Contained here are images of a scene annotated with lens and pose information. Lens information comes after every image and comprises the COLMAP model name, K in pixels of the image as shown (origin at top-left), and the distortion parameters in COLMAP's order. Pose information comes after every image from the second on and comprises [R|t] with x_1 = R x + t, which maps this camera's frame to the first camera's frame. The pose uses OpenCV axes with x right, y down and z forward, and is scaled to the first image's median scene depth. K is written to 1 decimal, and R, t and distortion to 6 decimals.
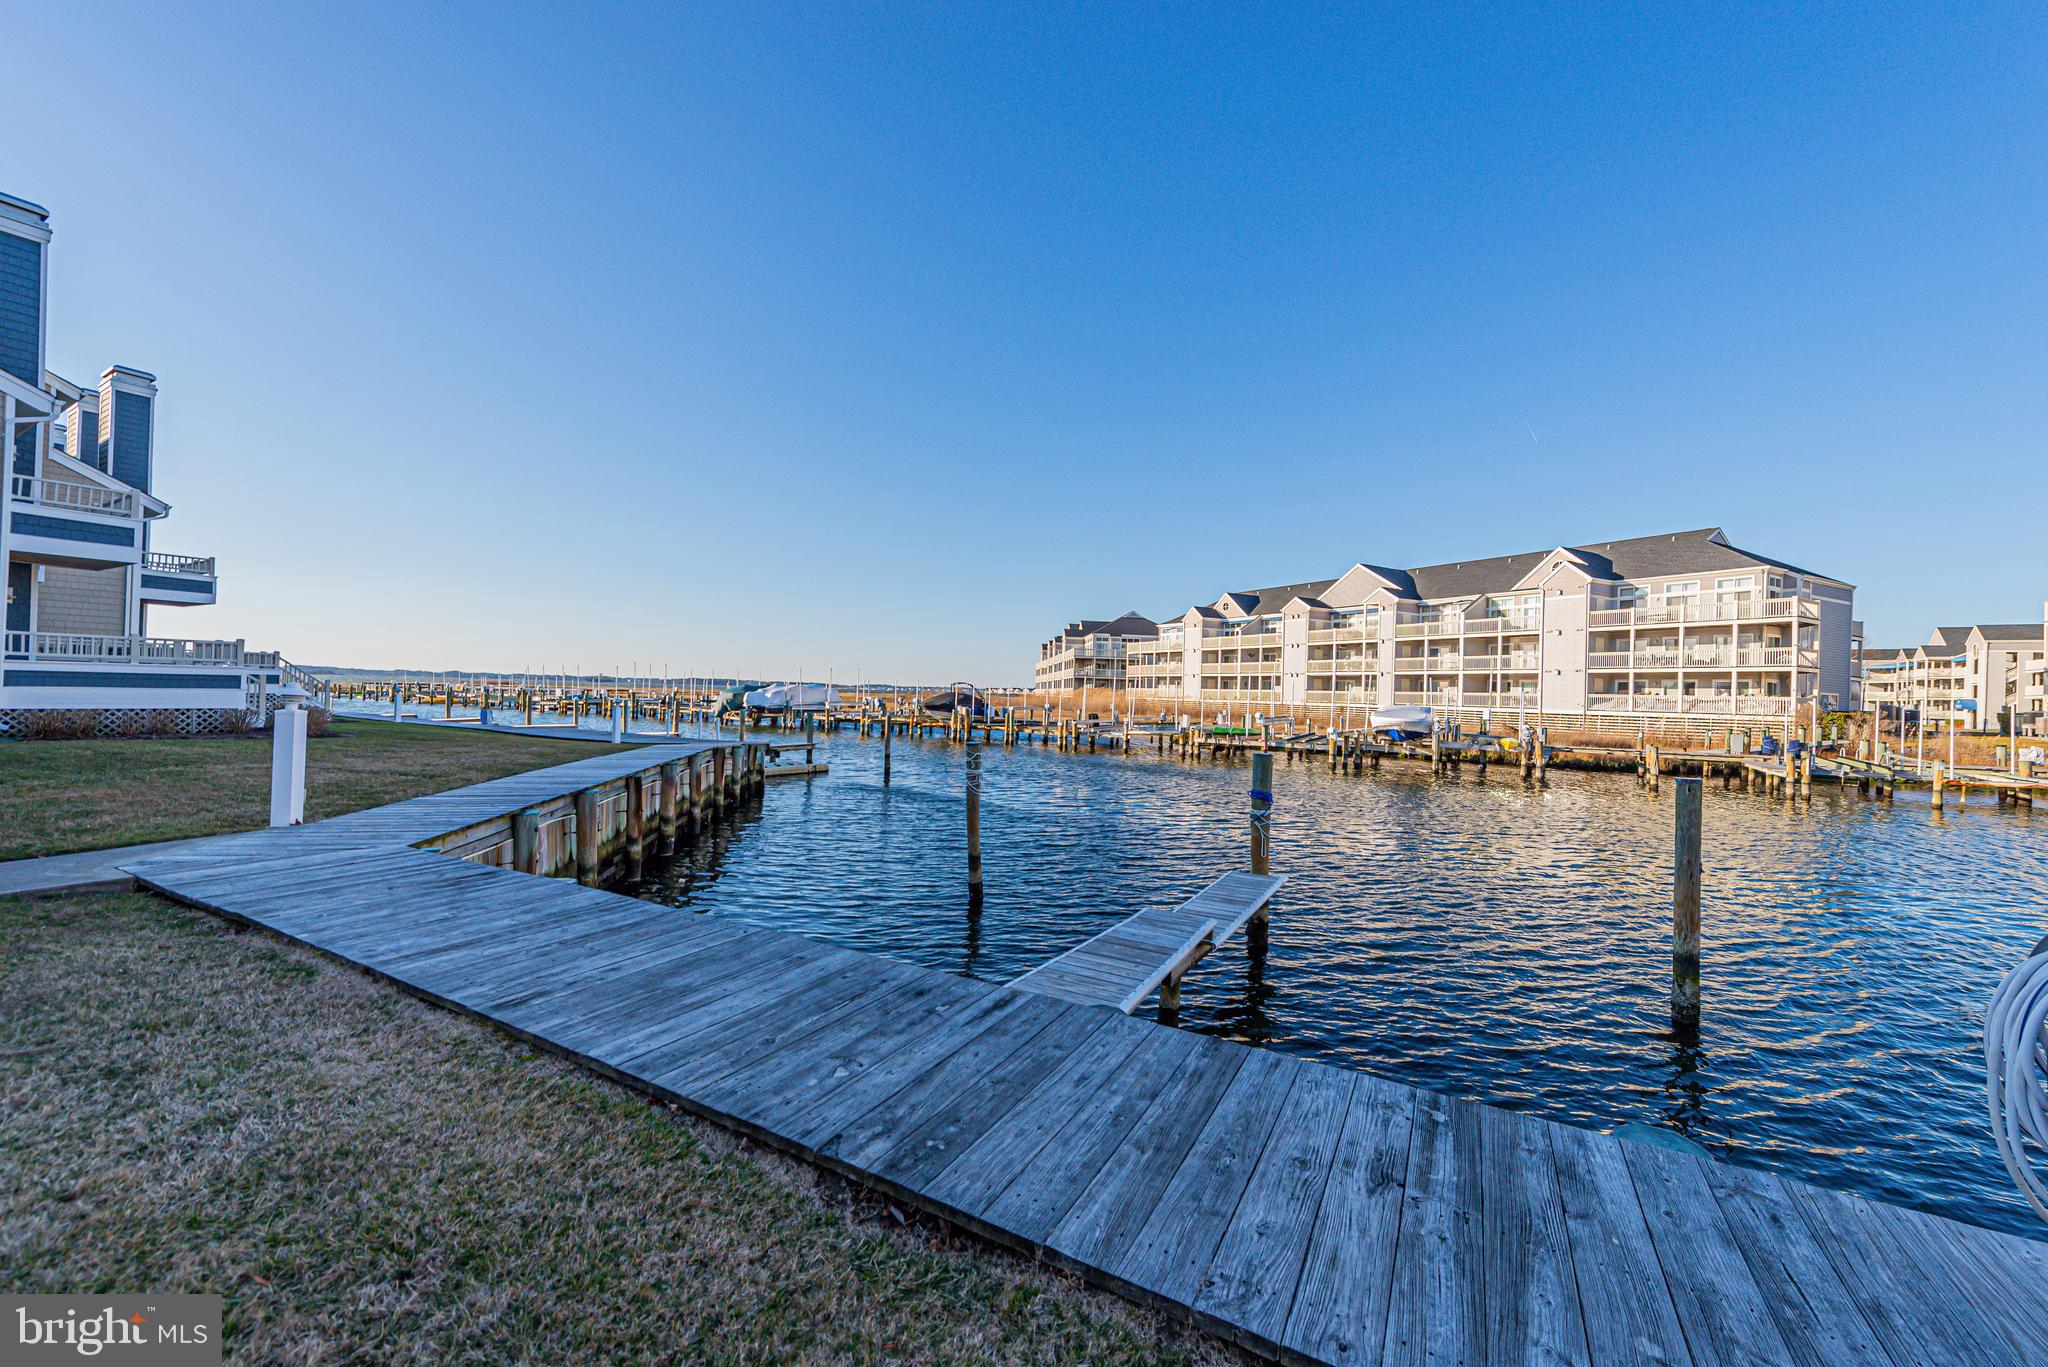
lens RADIAL K [[799.0, 0, 1042.2], [0, 799.0, 691.5], [0, 0, 1]] dist [0.017660, -0.005596]
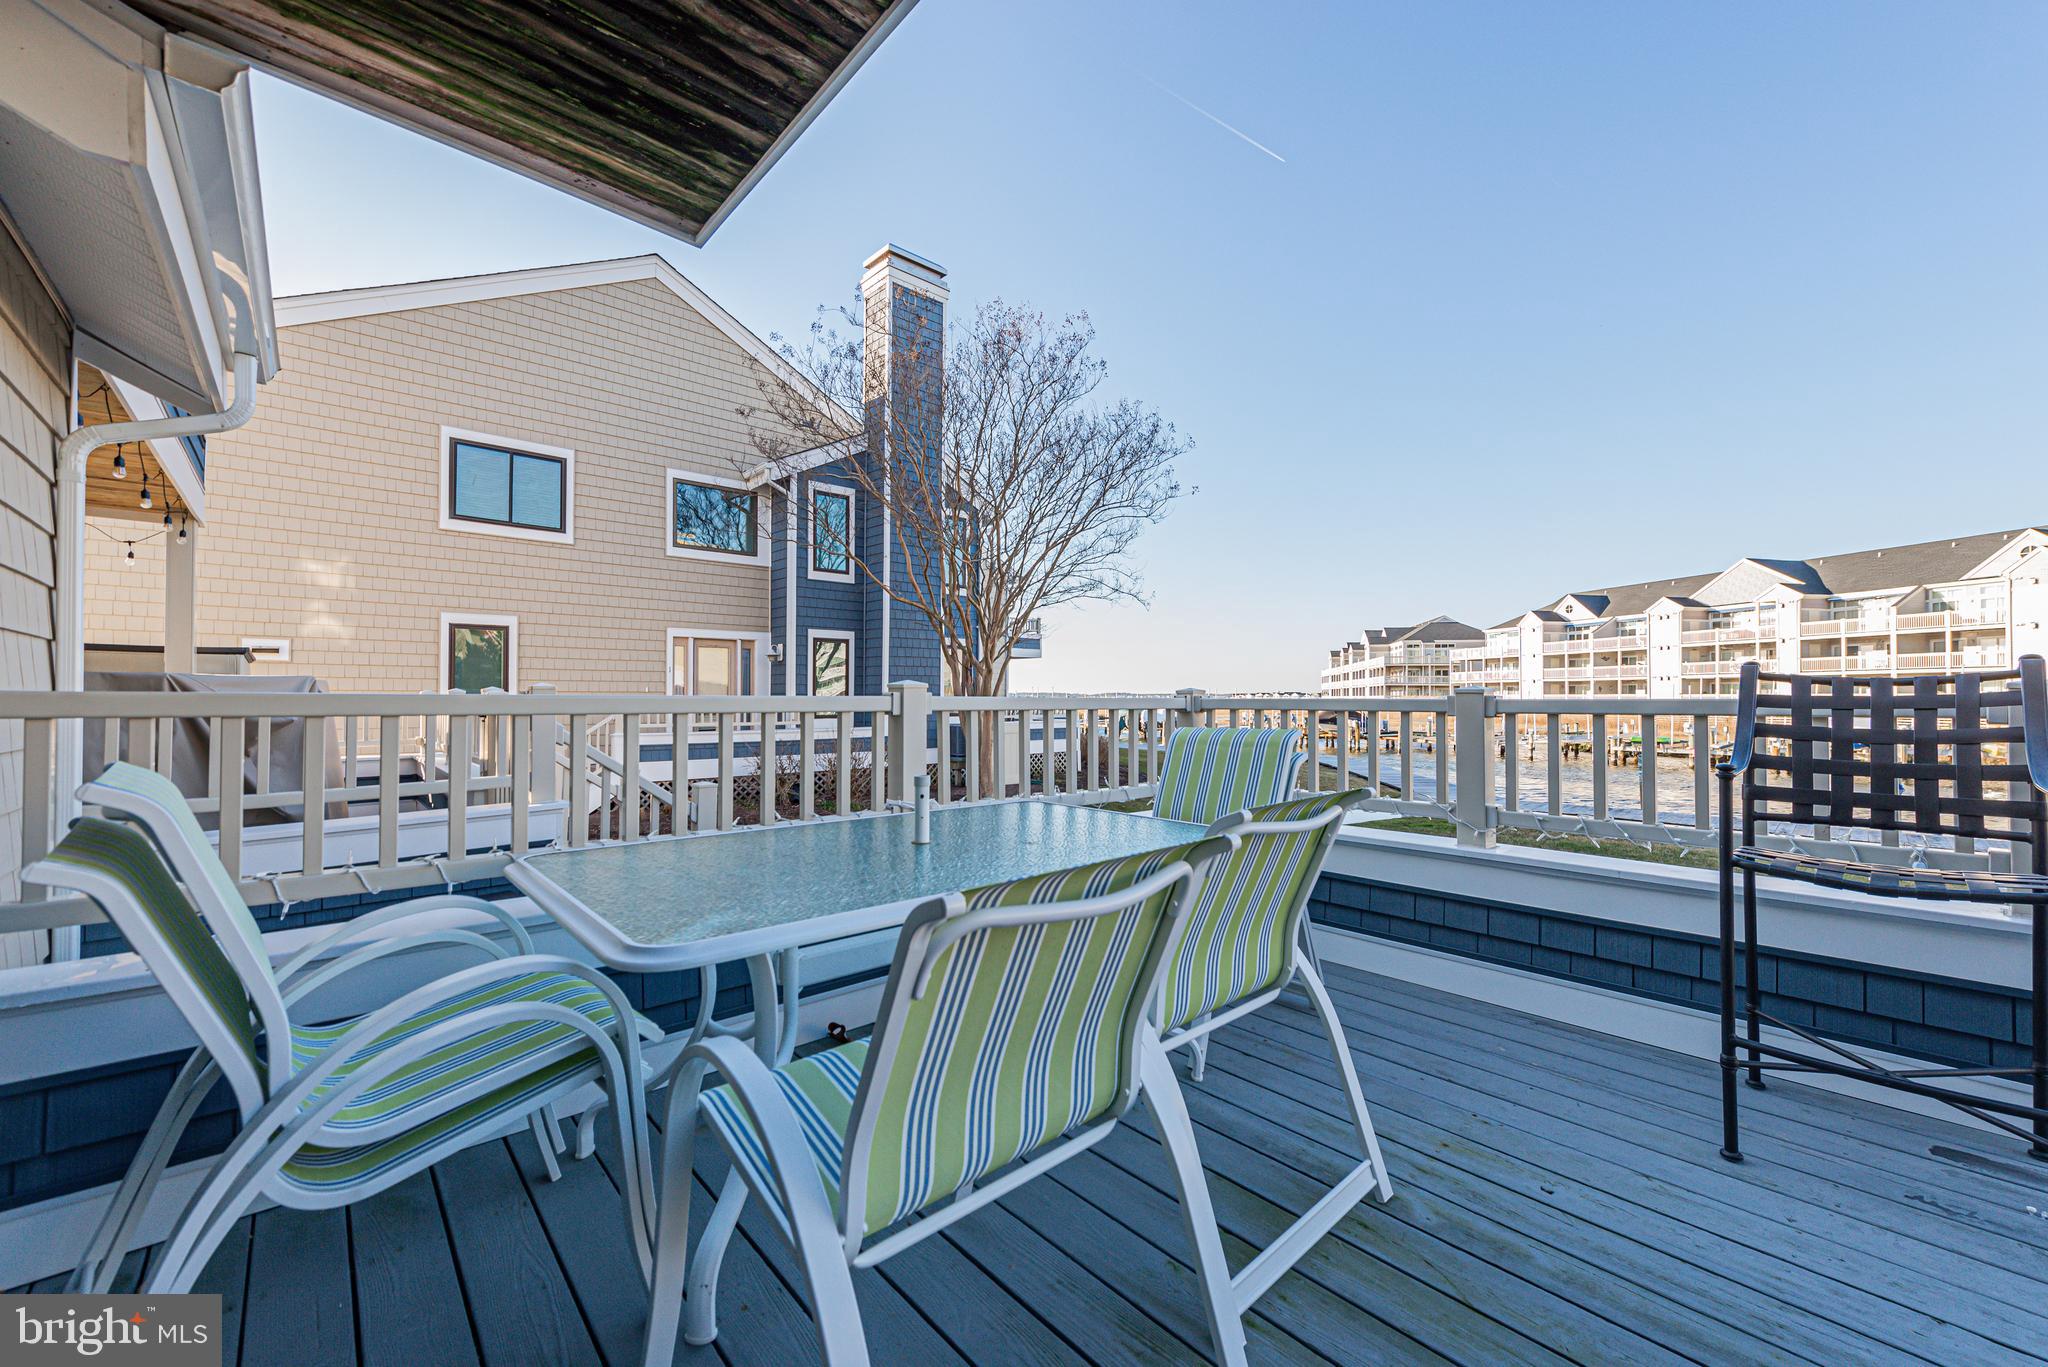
lens RADIAL K [[799.0, 0, 1035.0], [0, 799.0, 698.8], [0, 0, 1]] dist [0.017660, -0.005596]
pose [[0.954988, -0.025931, -0.295509, -0.143343], [0.026109, 0.999654, -0.003344, -0.014578], [0.295493, -0.004522, 0.955334, -0.178138]]
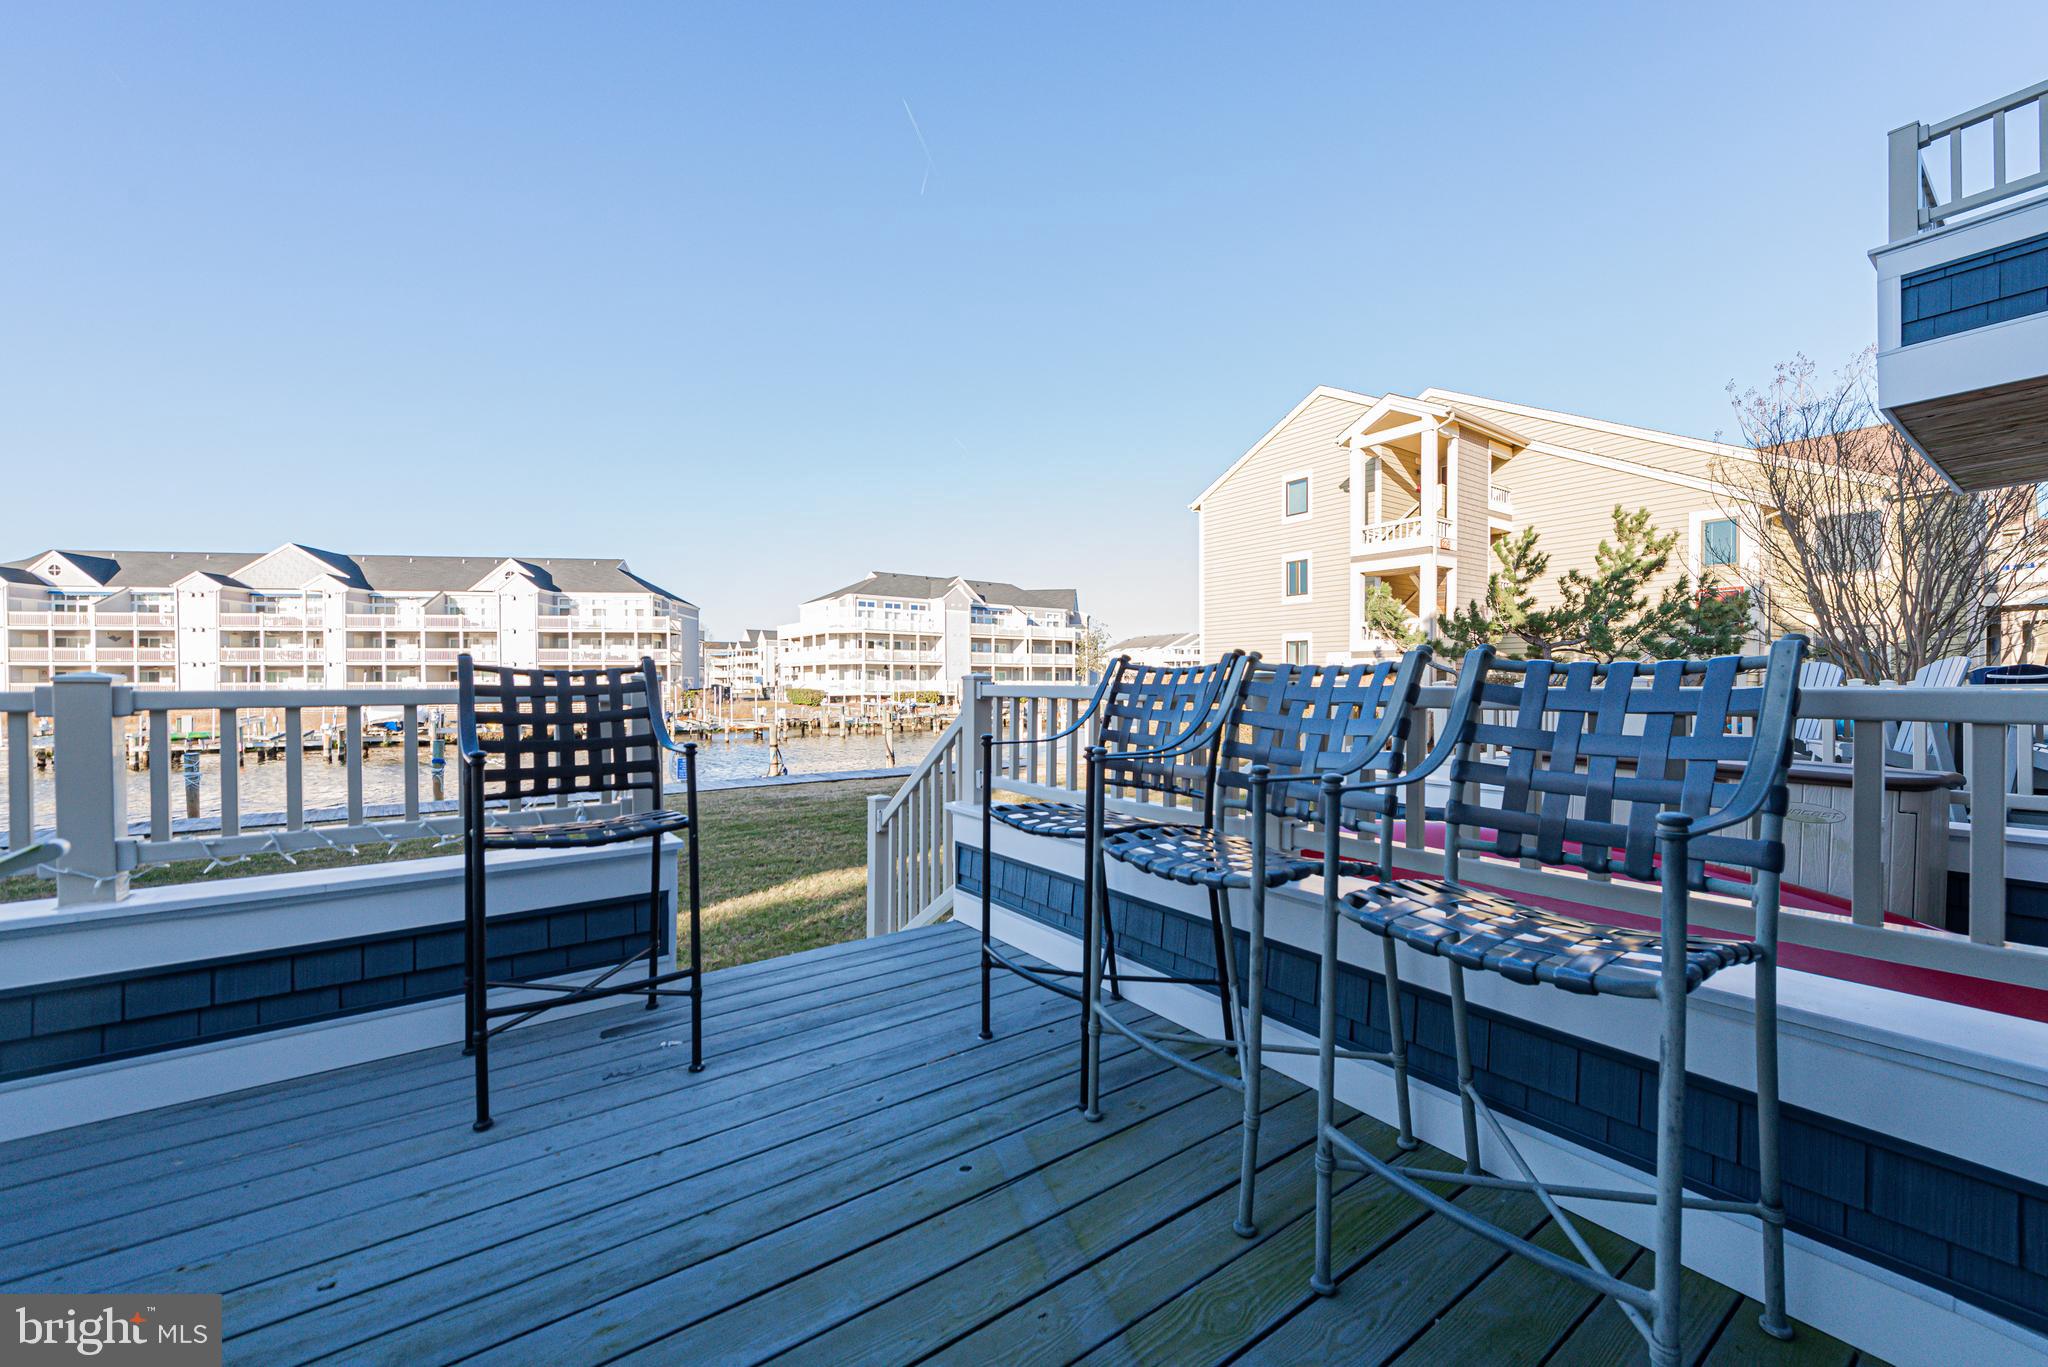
lens RADIAL K [[799.0, 0, 1034.5], [0, 799.0, 685.5], [0, 0, 1]] dist [0.017660, -0.005596]
pose [[0.390284, -0.030560, 0.920187, -0.148805], [0.011257, 0.999533, 0.028421, -0.014820], [-0.920626, -0.000734, 0.390446, -0.173107]]
